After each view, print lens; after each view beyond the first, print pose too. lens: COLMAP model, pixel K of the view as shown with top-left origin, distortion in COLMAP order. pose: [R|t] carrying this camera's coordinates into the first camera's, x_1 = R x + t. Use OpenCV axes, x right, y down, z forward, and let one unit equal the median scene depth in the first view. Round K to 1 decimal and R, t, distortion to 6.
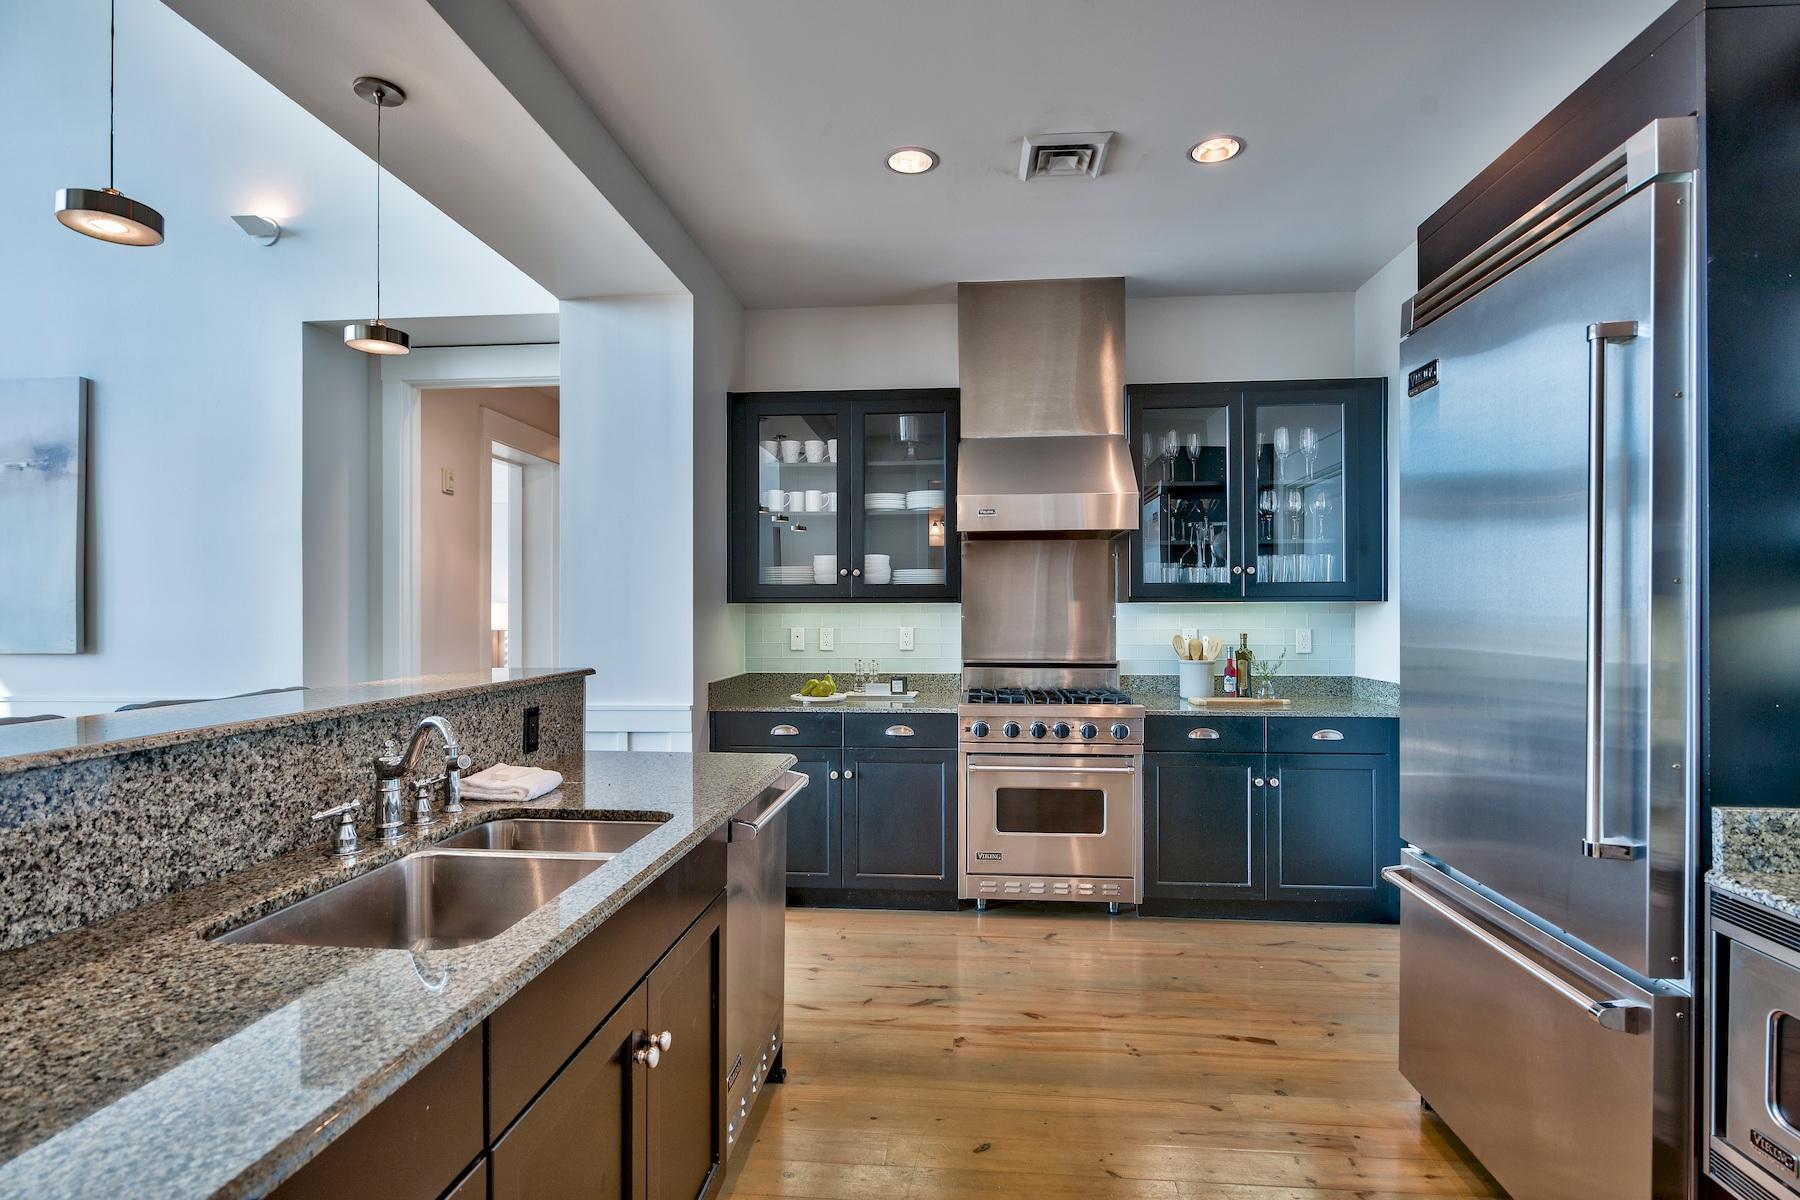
lens RADIAL K [[904.5, 0, 900.0], [0, 904.5, 600.0], [0, 0, 1]] dist [-0.001330, 0.000198]
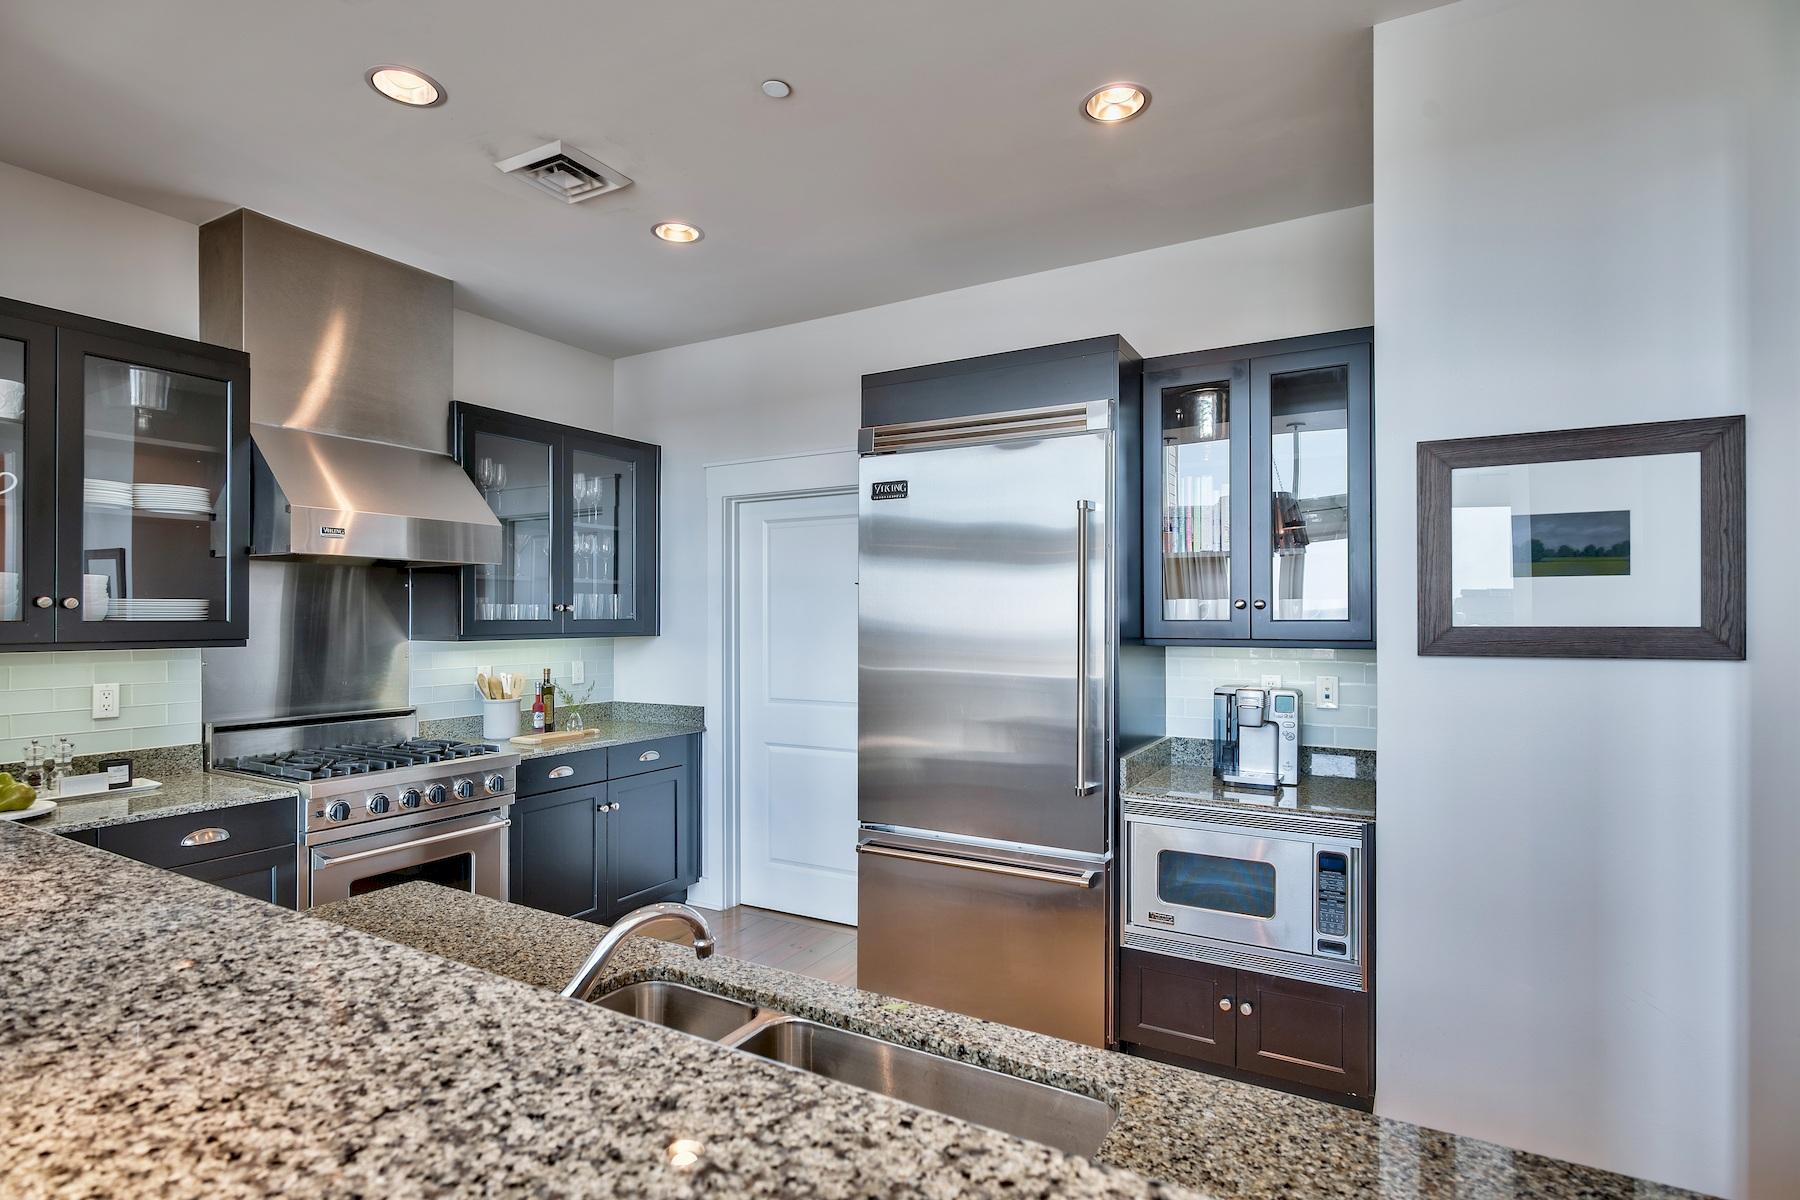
lens RADIAL K [[904.5, 0, 900.0], [0, 904.5, 600.0], [0, 0, 1]] dist [-0.001330, 0.000198]
pose [[0.419215, 0.017274, 0.907723, -0.378288], [-0.008774, 0.999849, -0.014976, -0.028208], [-0.907845, -0.001686, 0.419304, 0.213821]]
